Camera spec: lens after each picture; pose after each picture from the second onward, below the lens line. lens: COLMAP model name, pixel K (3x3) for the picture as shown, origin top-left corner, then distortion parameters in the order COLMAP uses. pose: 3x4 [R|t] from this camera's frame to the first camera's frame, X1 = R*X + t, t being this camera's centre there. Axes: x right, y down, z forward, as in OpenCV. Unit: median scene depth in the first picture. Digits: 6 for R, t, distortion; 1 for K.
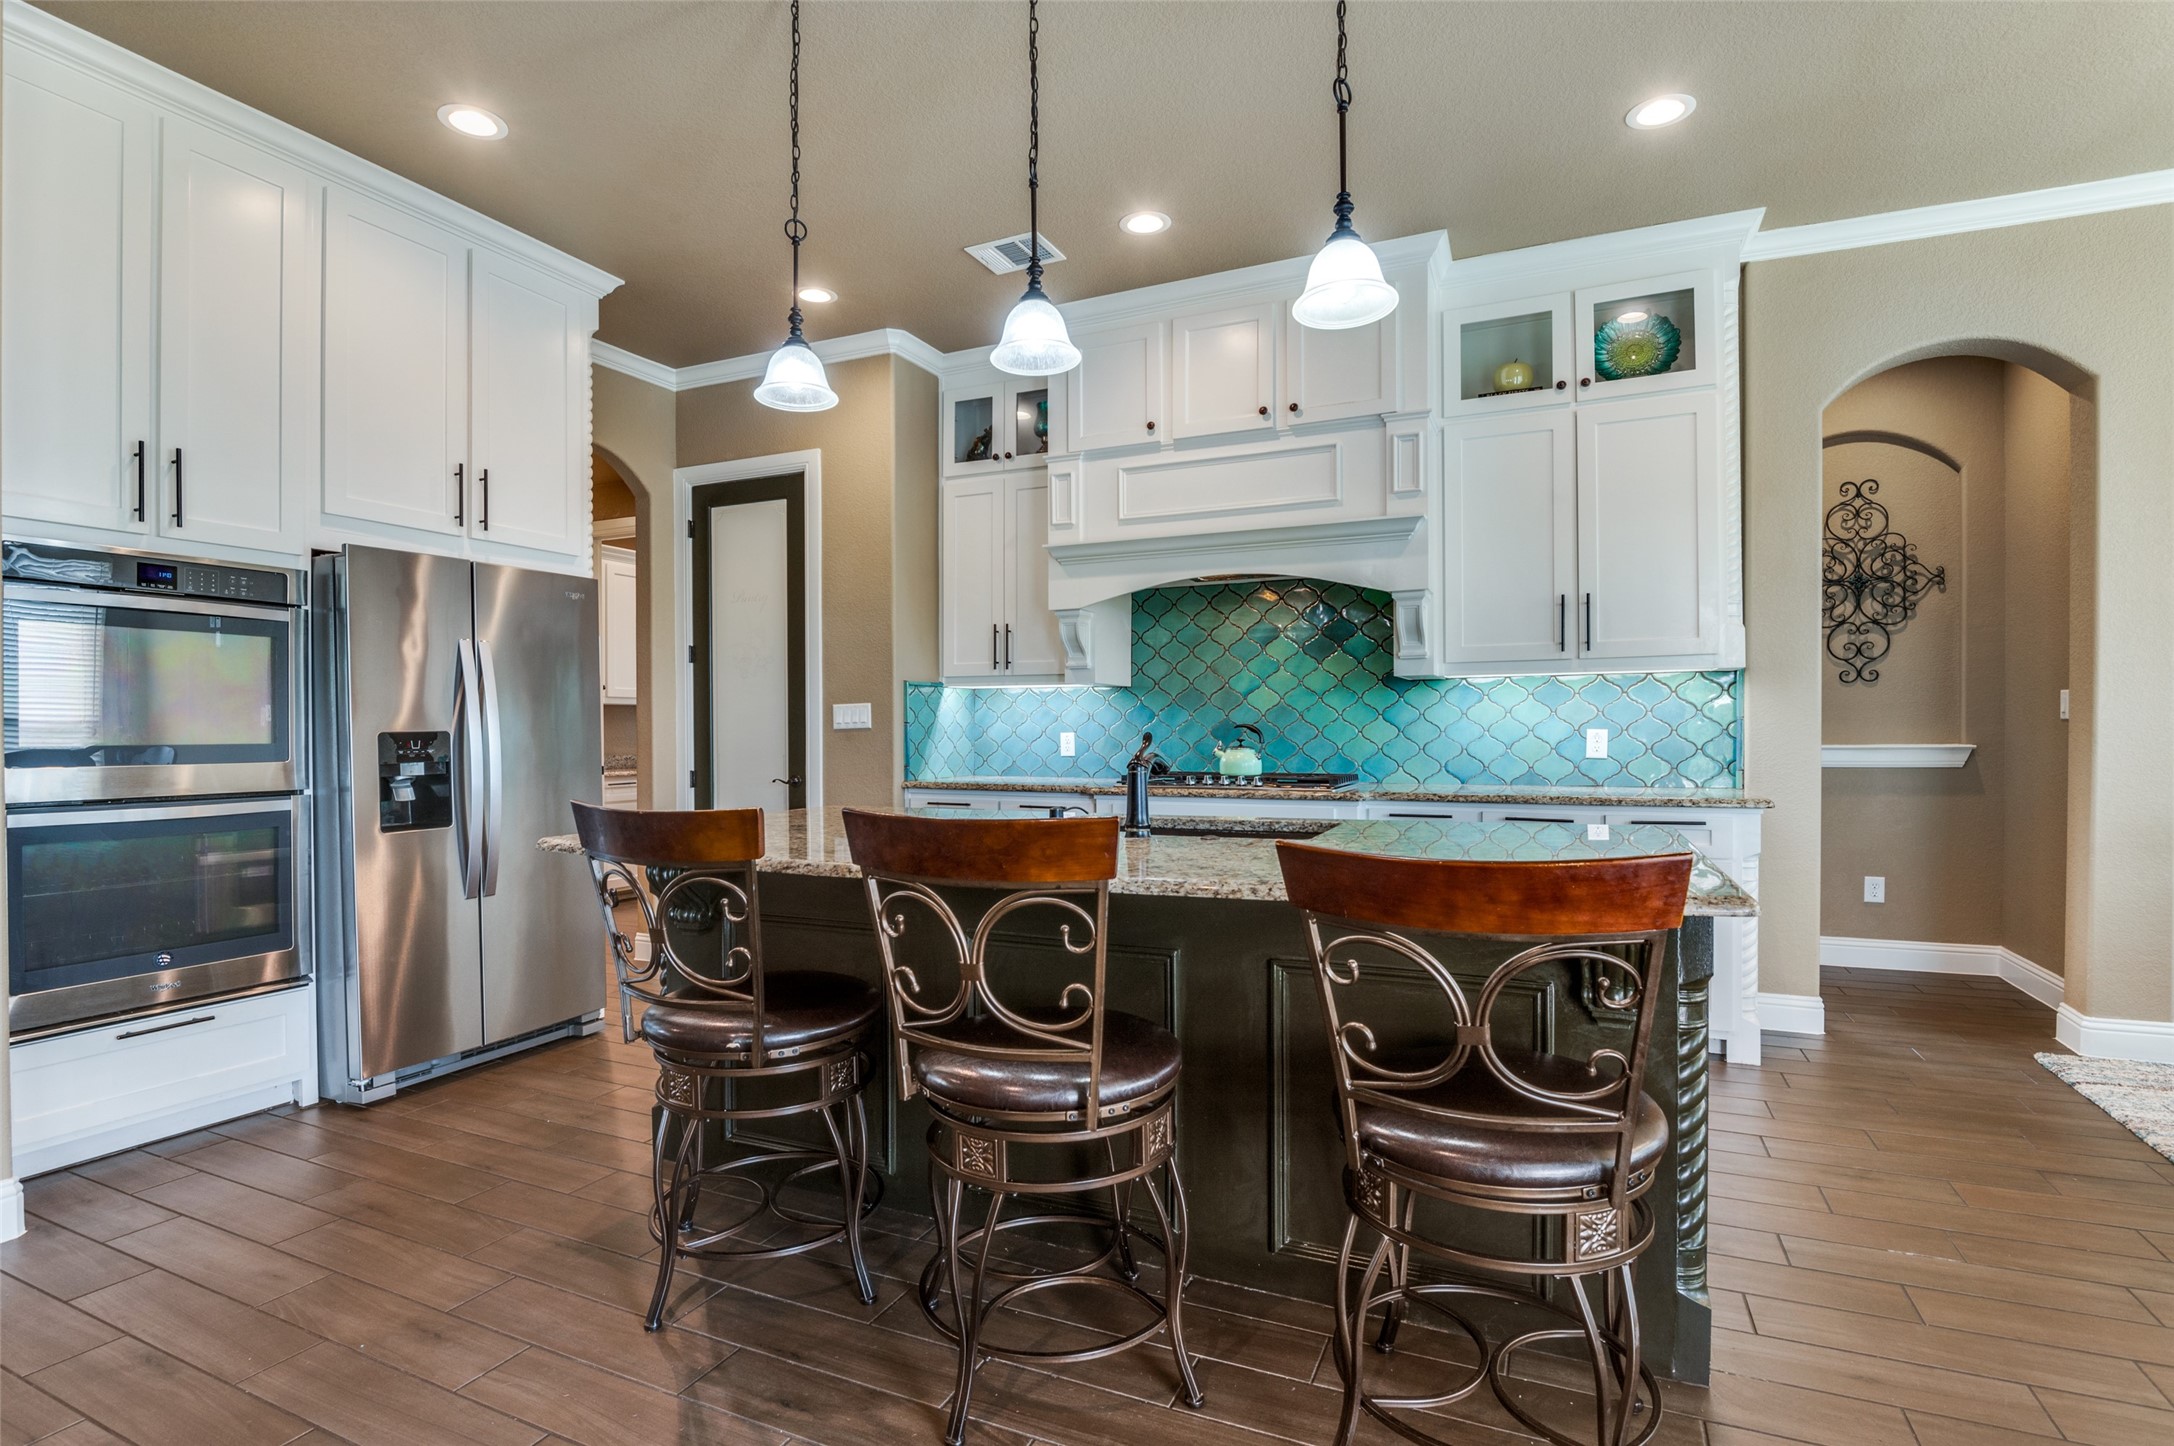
lens RADIAL K [[1024.9, 0, 1059.1], [0, 1024.9, 733.8], [0, 0, 1]] dist [-0.021316, -0.000380]
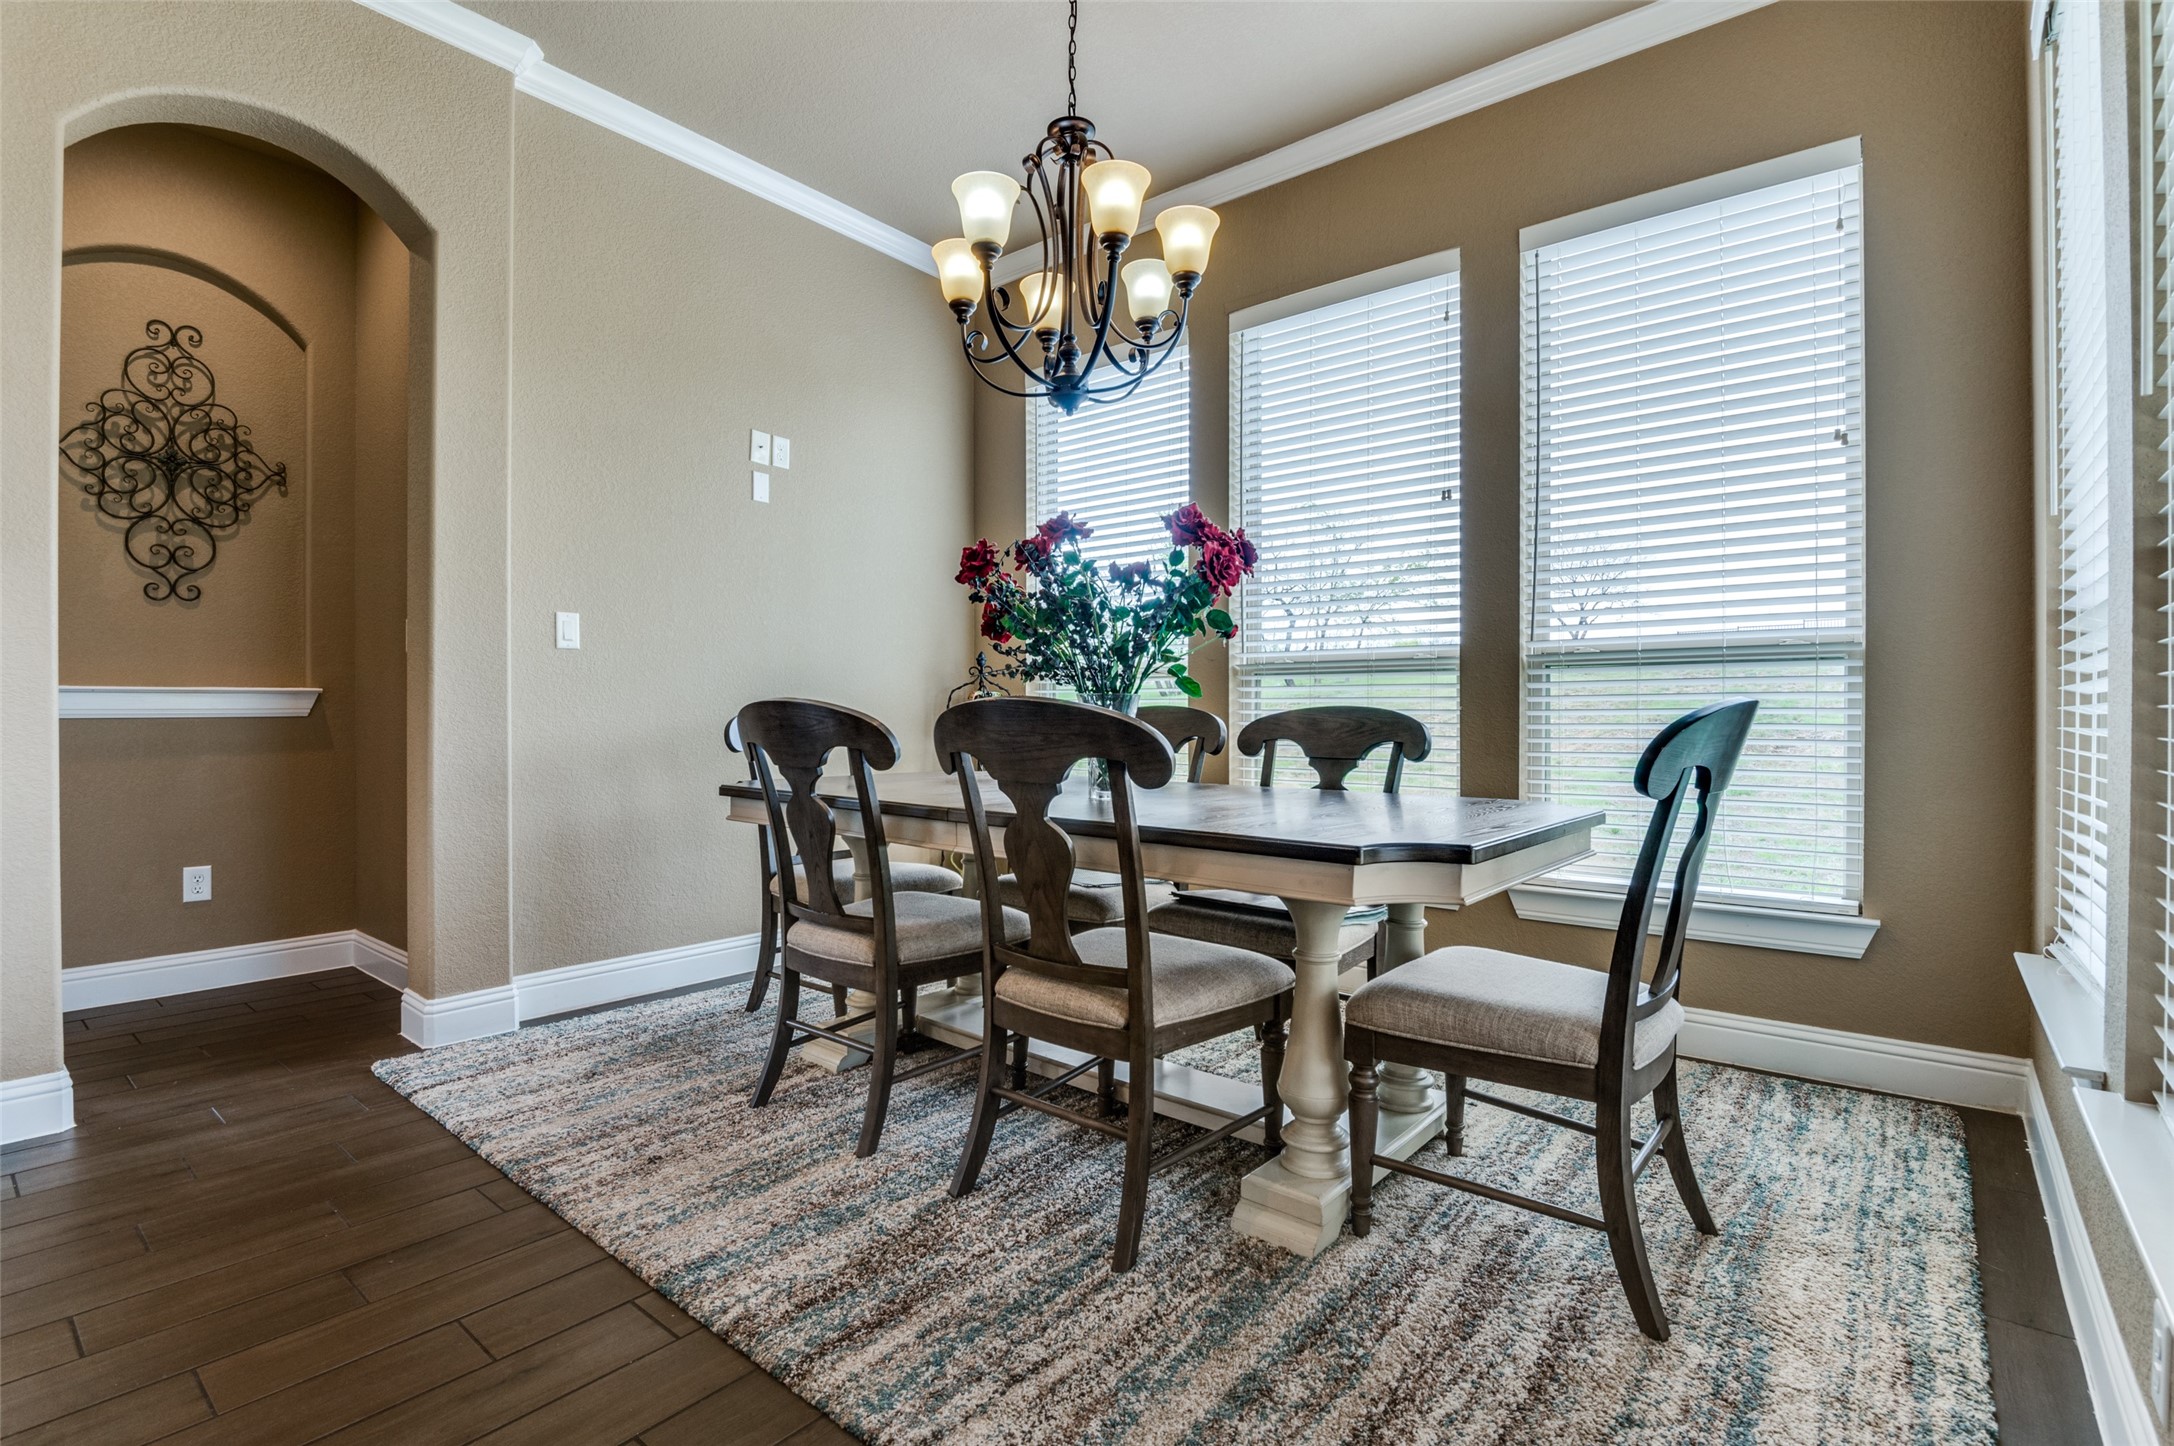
lens RADIAL K [[1024.9, 0, 1059.1], [0, 1024.9, 733.8], [0, 0, 1]] dist [-0.021316, -0.000380]
pose [[0.251610, -0.008250, 0.967793, 0.263142], [0.004758, 0.999962, 0.007288, 0.043931], [-0.967817, 0.002771, 0.251640, 0.213510]]
